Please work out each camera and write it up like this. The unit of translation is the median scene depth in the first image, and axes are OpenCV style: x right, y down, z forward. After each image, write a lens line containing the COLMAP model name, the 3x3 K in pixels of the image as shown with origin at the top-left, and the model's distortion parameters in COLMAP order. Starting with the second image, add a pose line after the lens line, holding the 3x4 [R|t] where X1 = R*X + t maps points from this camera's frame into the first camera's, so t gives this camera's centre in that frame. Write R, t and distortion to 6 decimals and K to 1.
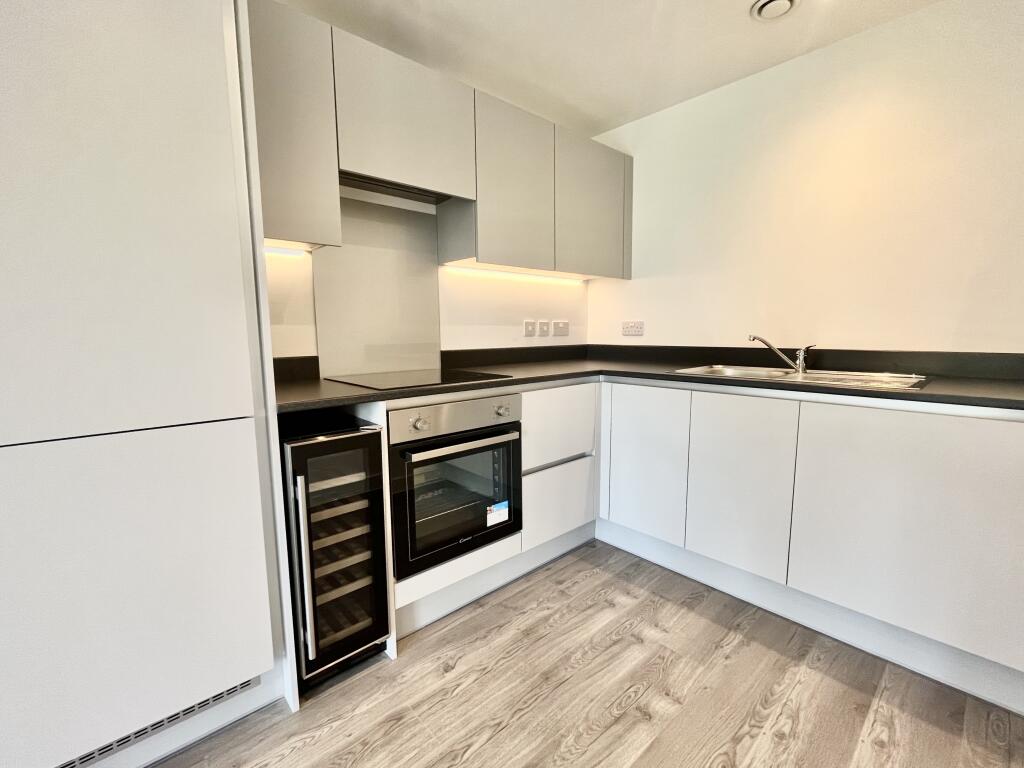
lens RADIAL K [[418.6, 0, 510.2], [0, 418.6, 379.5], [0, 0, 1]] dist [-0.003802, -0.000441]
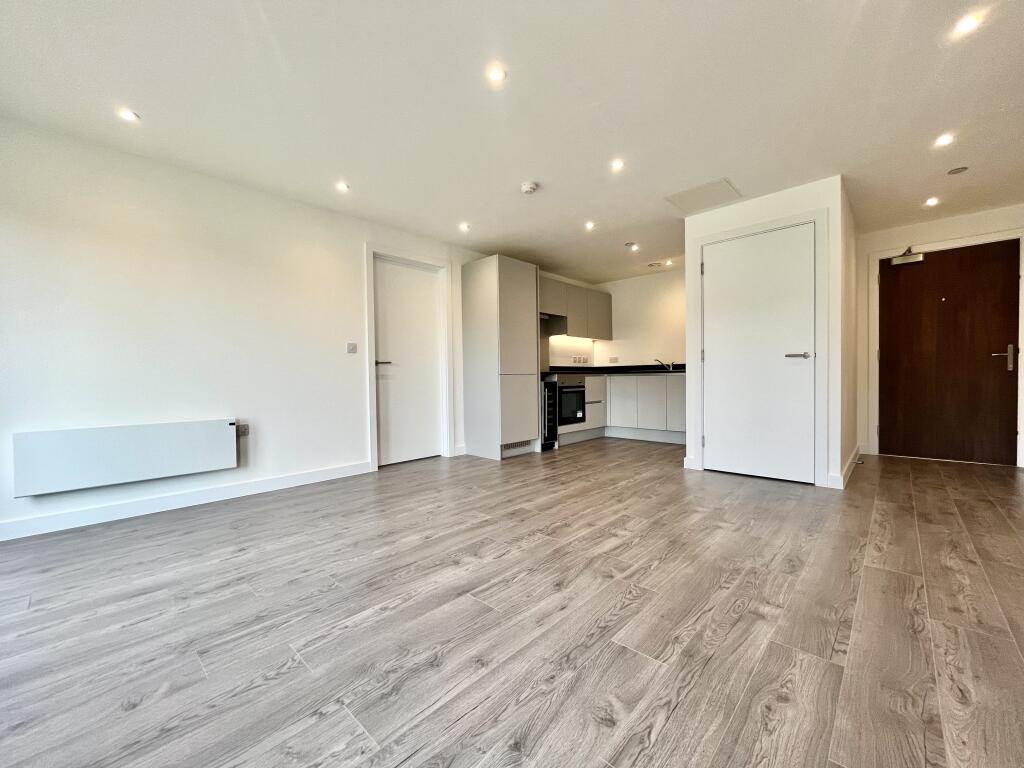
lens RADIAL K [[418.6, 0, 514.2], [0, 418.6, 384.4], [0, 0, 1]] dist [-0.003802, -0.000441]
pose [[0.993737, -0.009594, 0.111327, -0.776810], [0.022305, 0.993288, -0.113498, 0.397060], [-0.109491, 0.115271, 0.987281, -1.872574]]
